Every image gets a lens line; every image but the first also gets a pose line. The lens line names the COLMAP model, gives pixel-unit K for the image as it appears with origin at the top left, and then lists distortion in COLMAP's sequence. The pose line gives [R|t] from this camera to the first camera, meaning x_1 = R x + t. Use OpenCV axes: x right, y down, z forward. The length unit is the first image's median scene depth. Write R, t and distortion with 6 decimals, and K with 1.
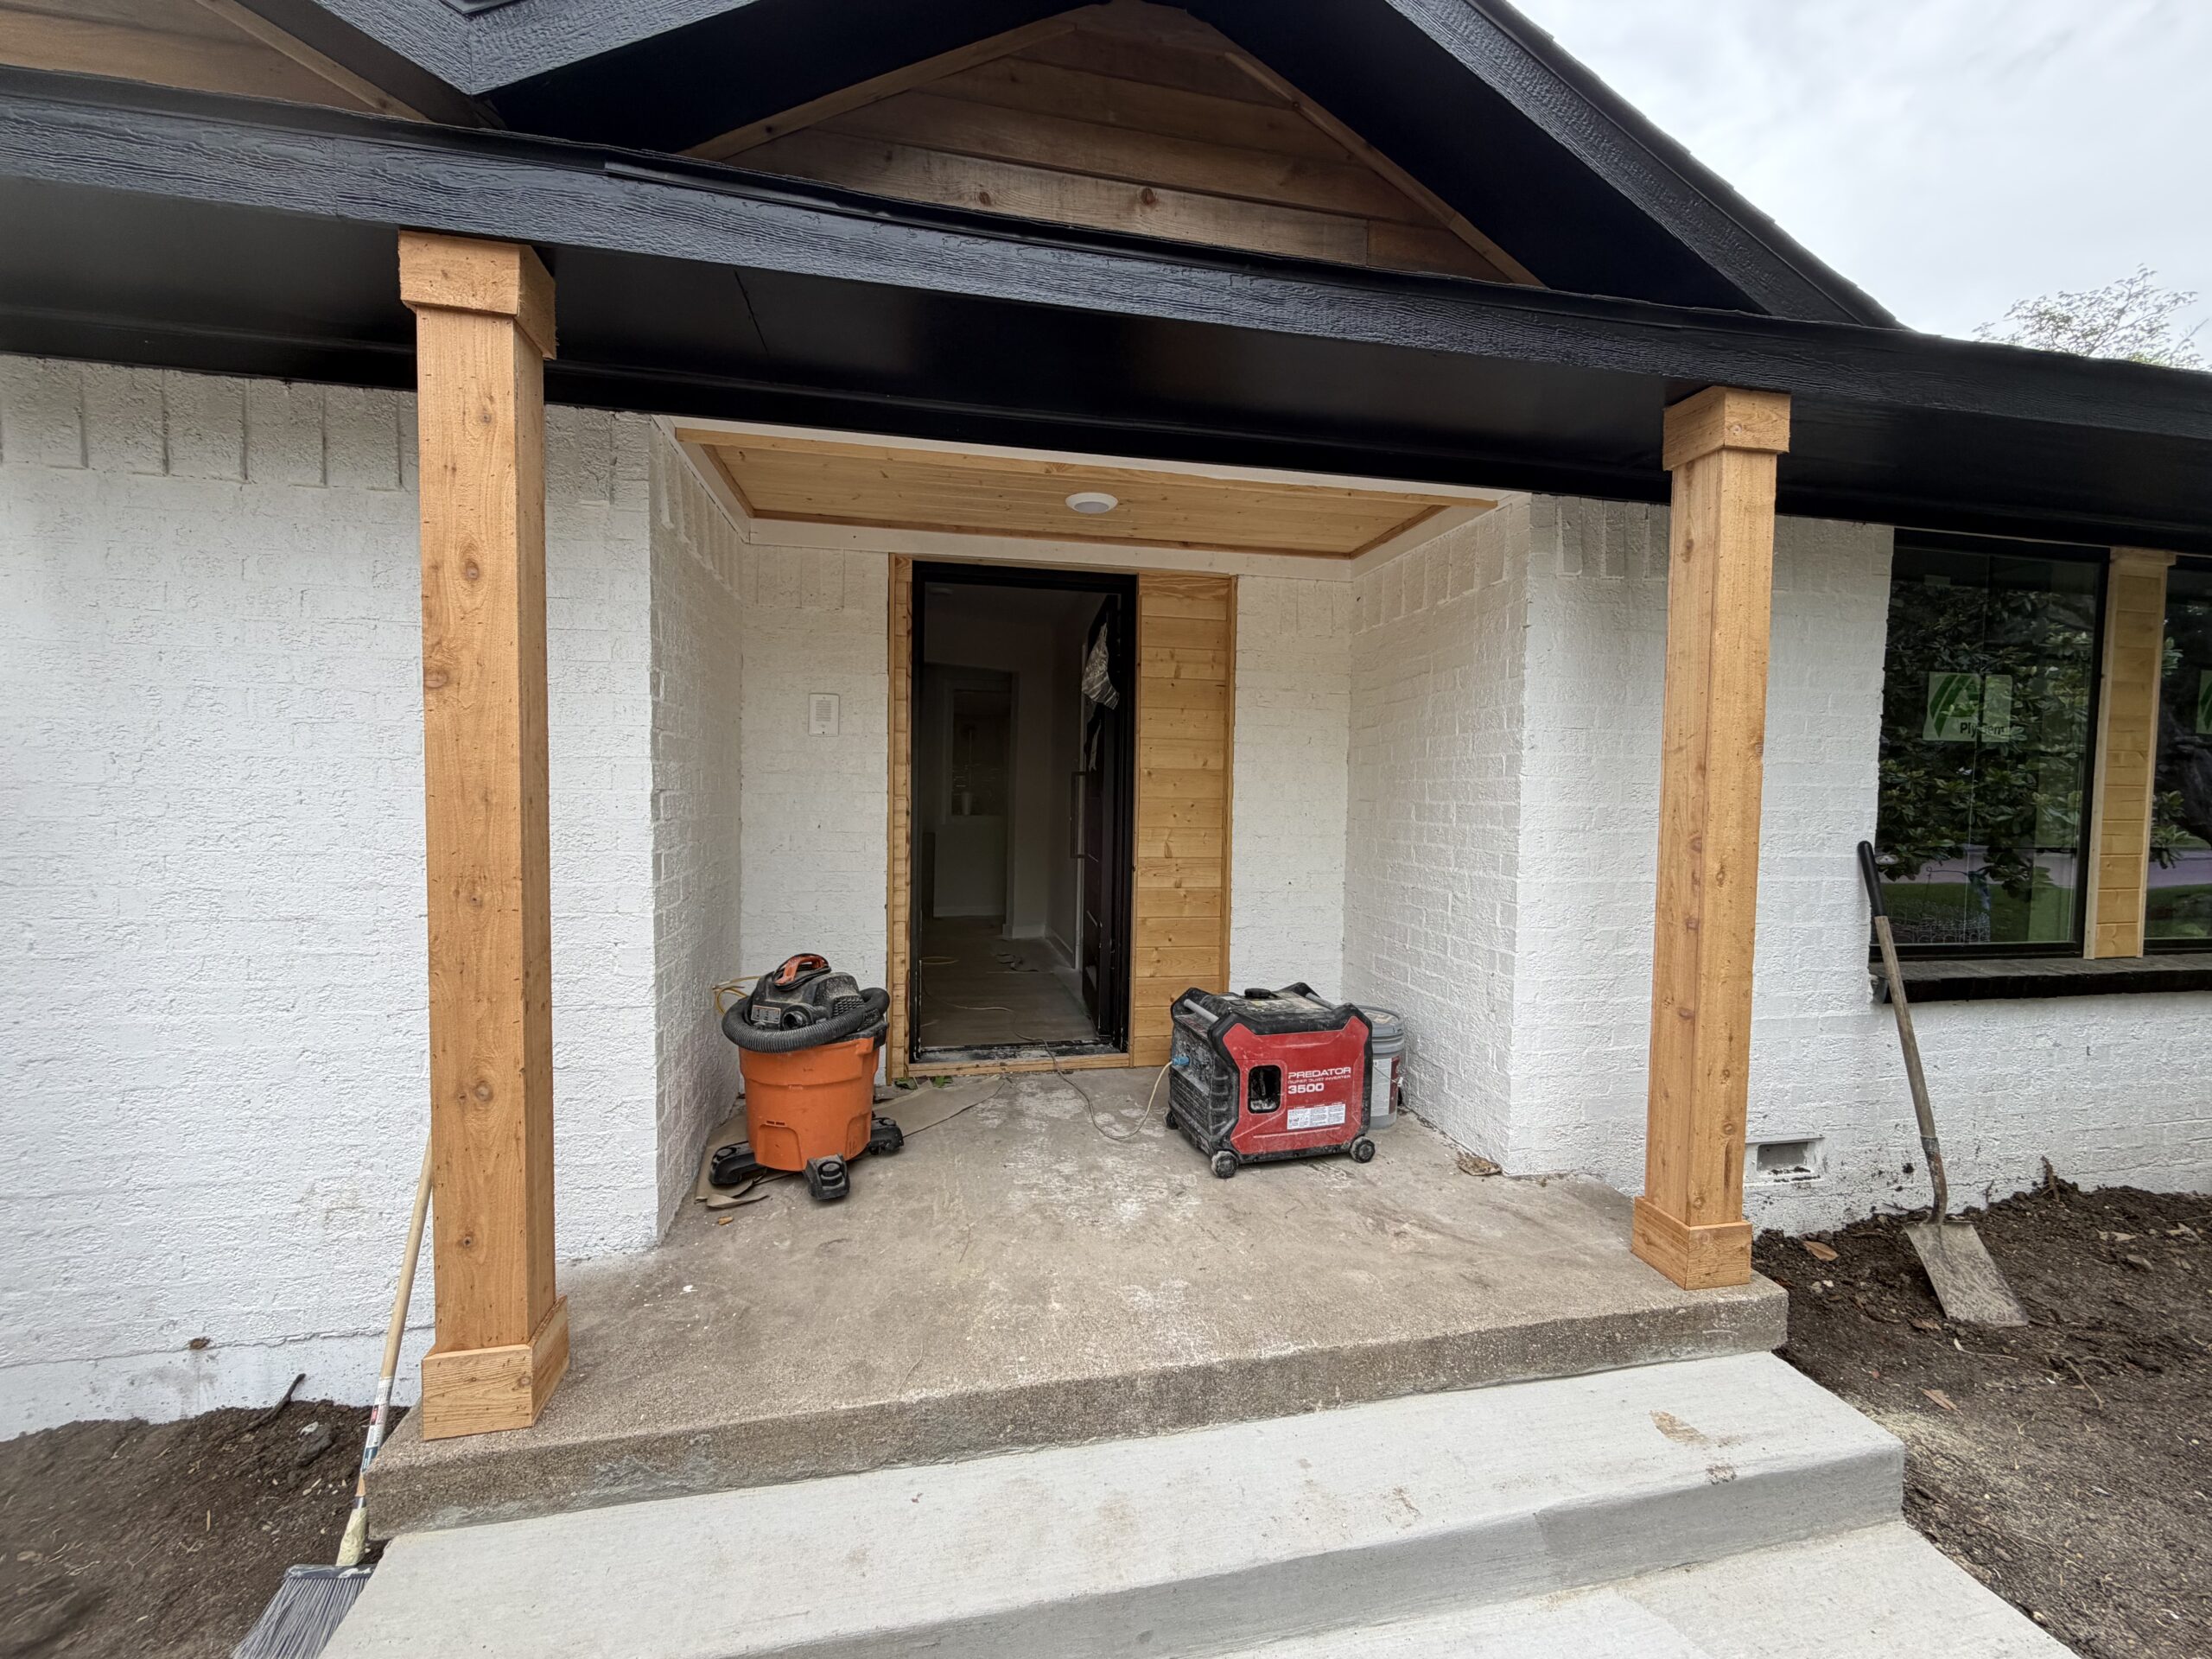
lens RADIAL K [[880.0, 0, 1105.5], [0, 880.0, 830.0], [0, 0, 1]] dist [0.001217, -0.000538]
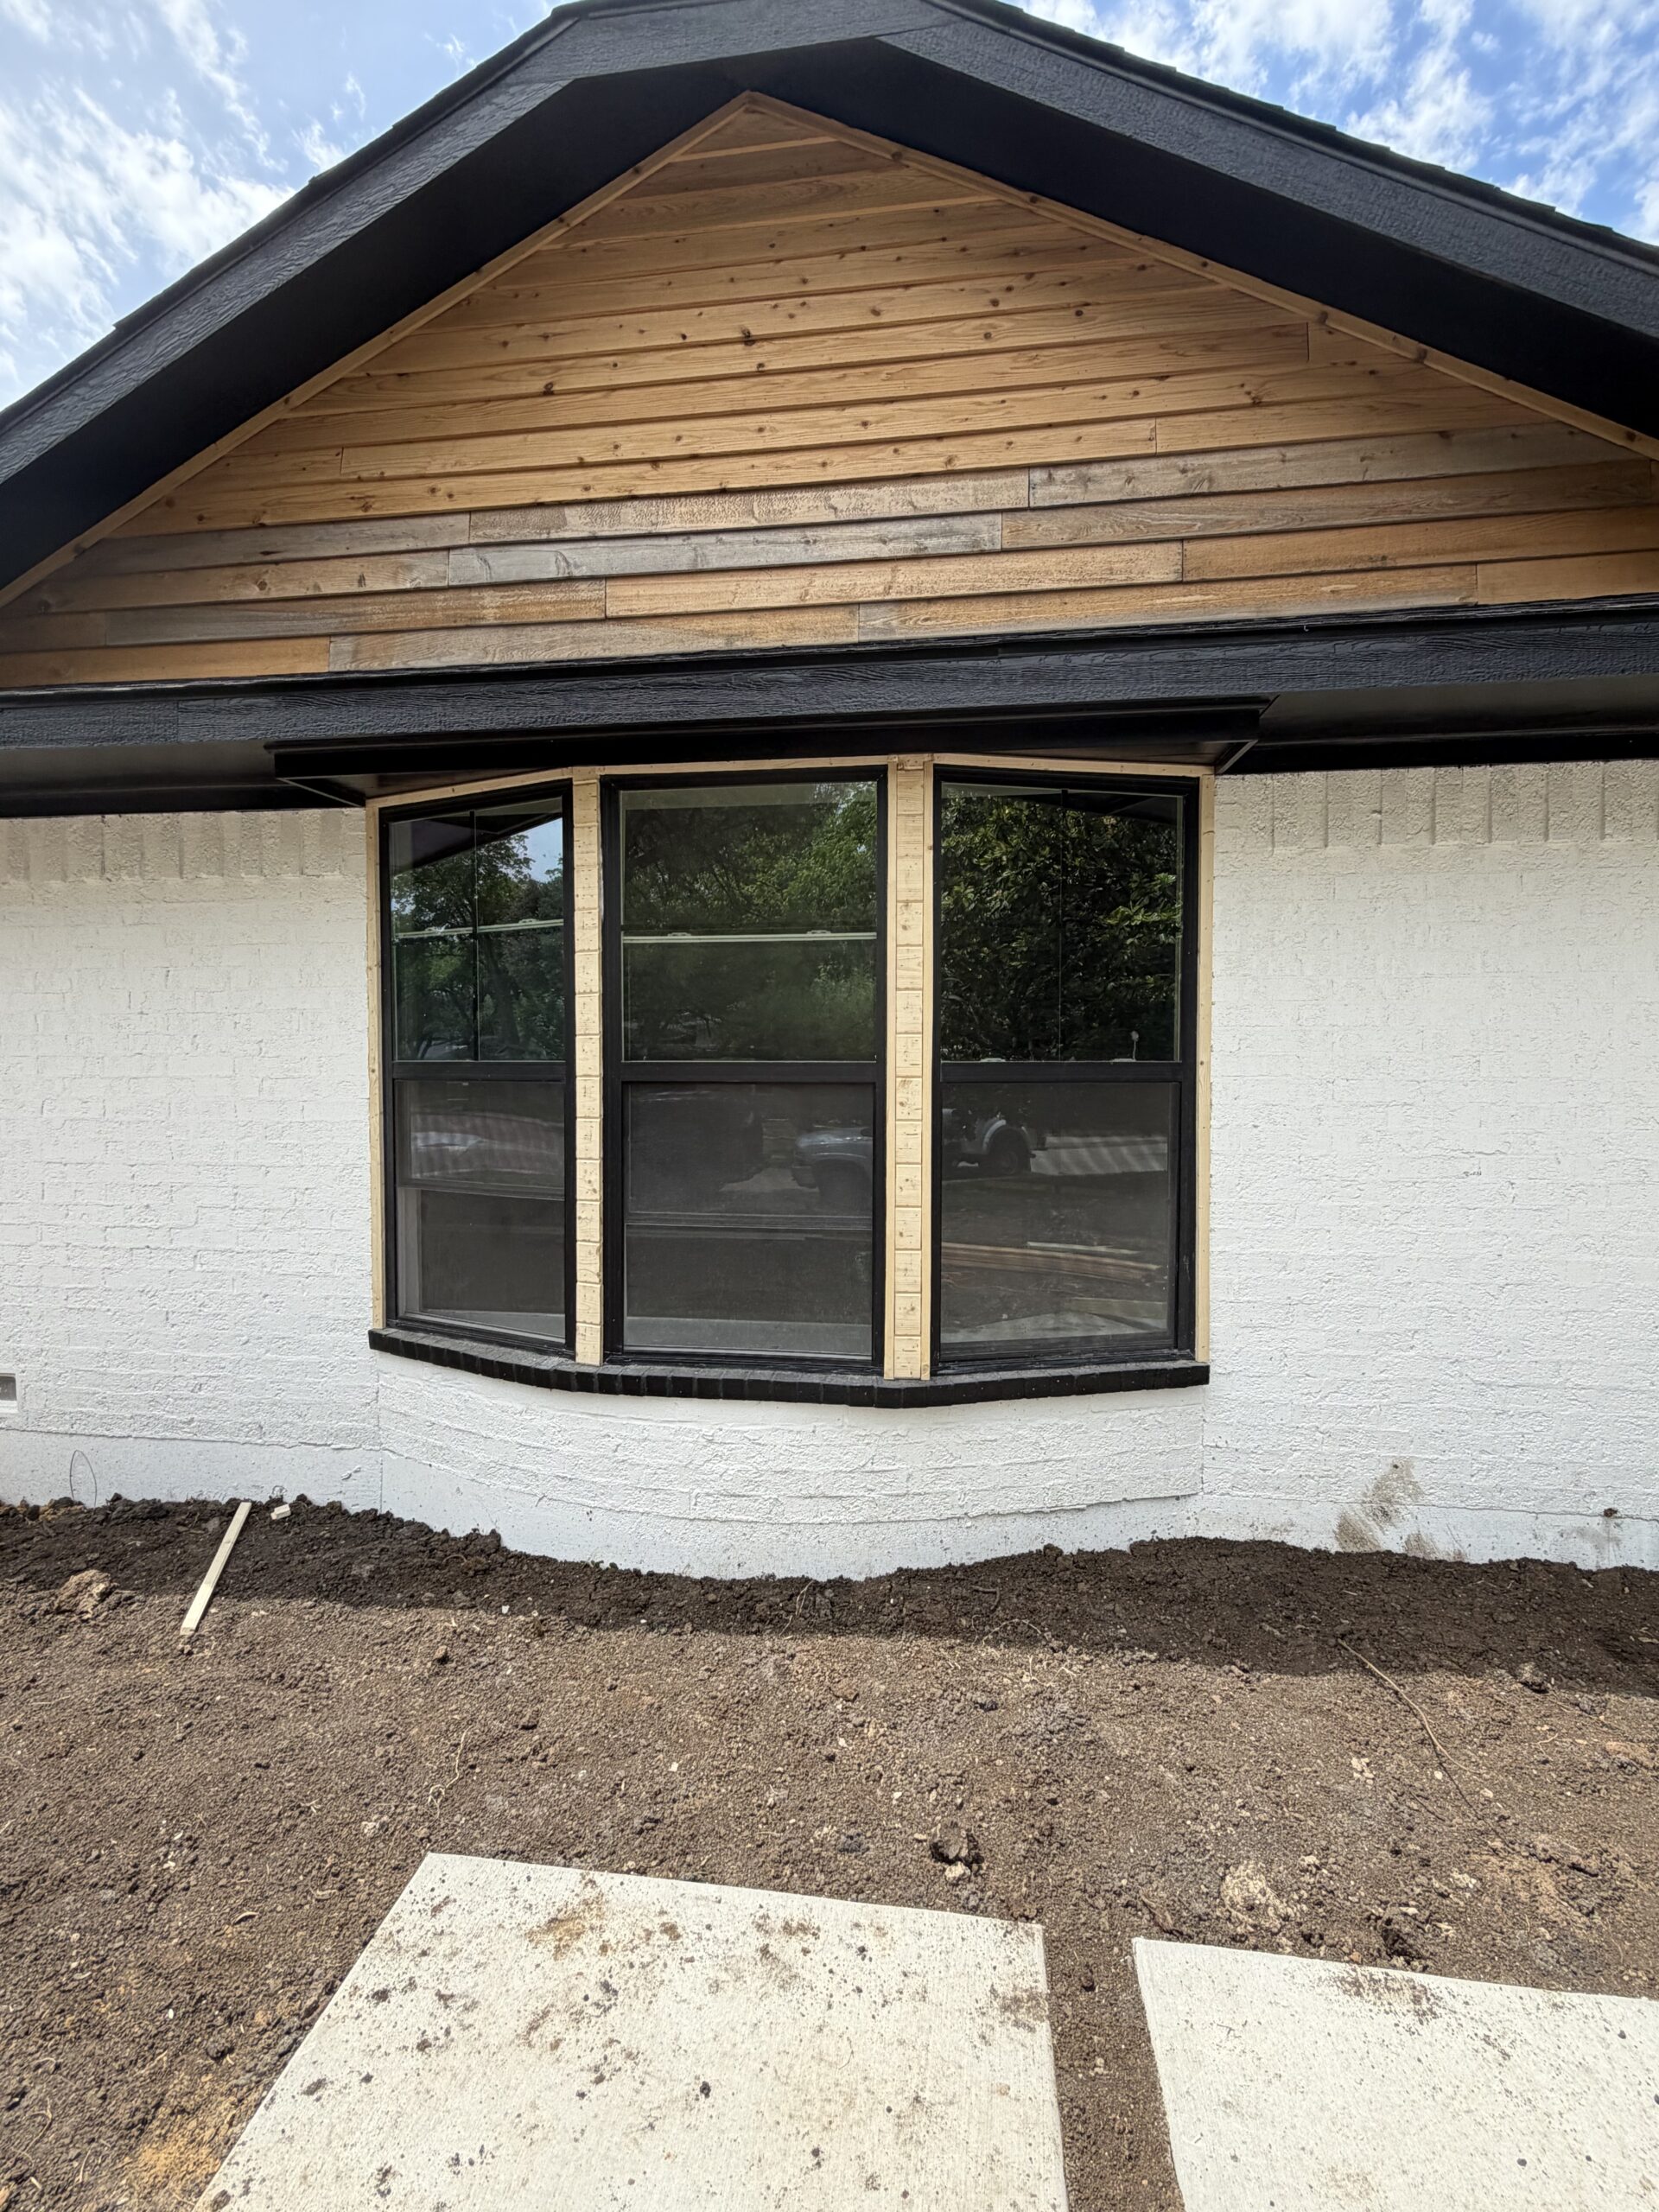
lens RADIAL K [[1039.9, 0, 829.2], [0, 1039.9, 1104.6], [0, 0, 1]] dist [0.004618, 0.000598]
pose [[0.940282, -0.000367, -0.340396, -1.115149], [0.006720, 0.999825, 0.017483, -0.031568], [0.340330, -0.018727, 0.940120, -0.567009]]
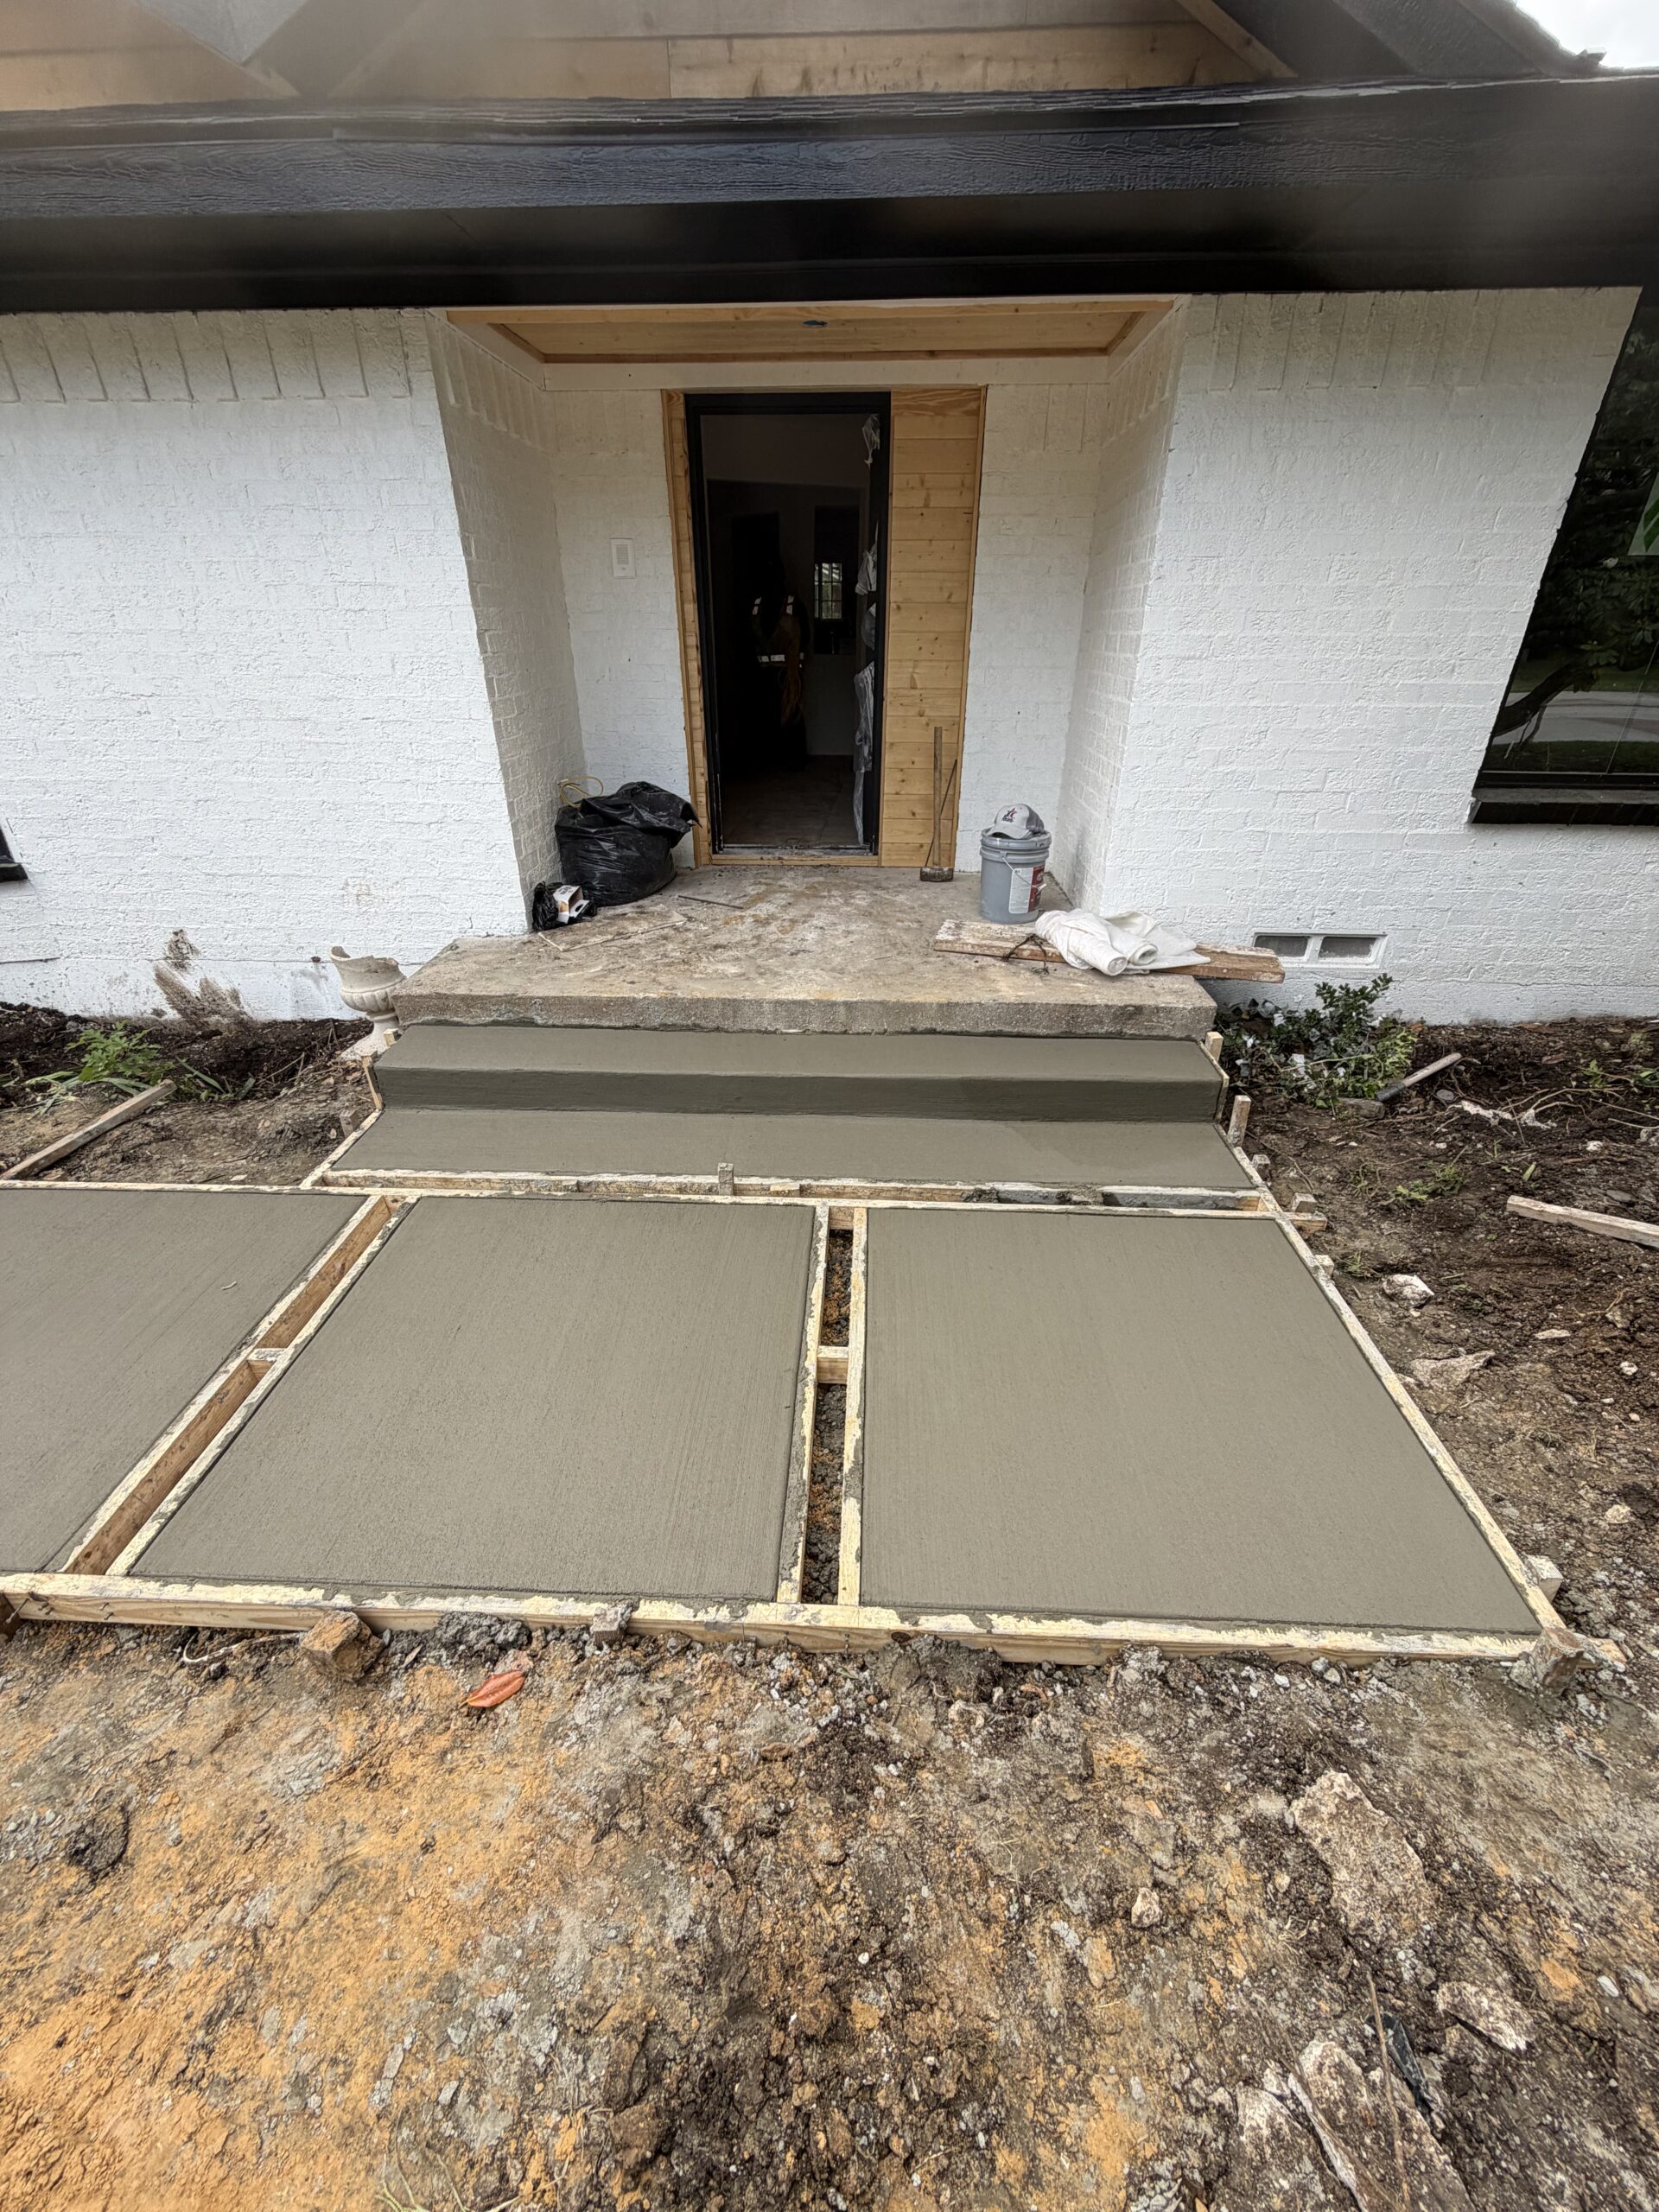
lens RADIAL K [[880.0, 0, 833.3], [0, 880.0, 1098.4], [0, 0, 1]] dist [0.001217, -0.000538]
pose [[0.970117, 0.102833, -0.219771, 0.366615], [0.002906, 0.900764, 0.434300, 0.017992], [0.242622, -0.421960, 0.873547, -0.375602]]
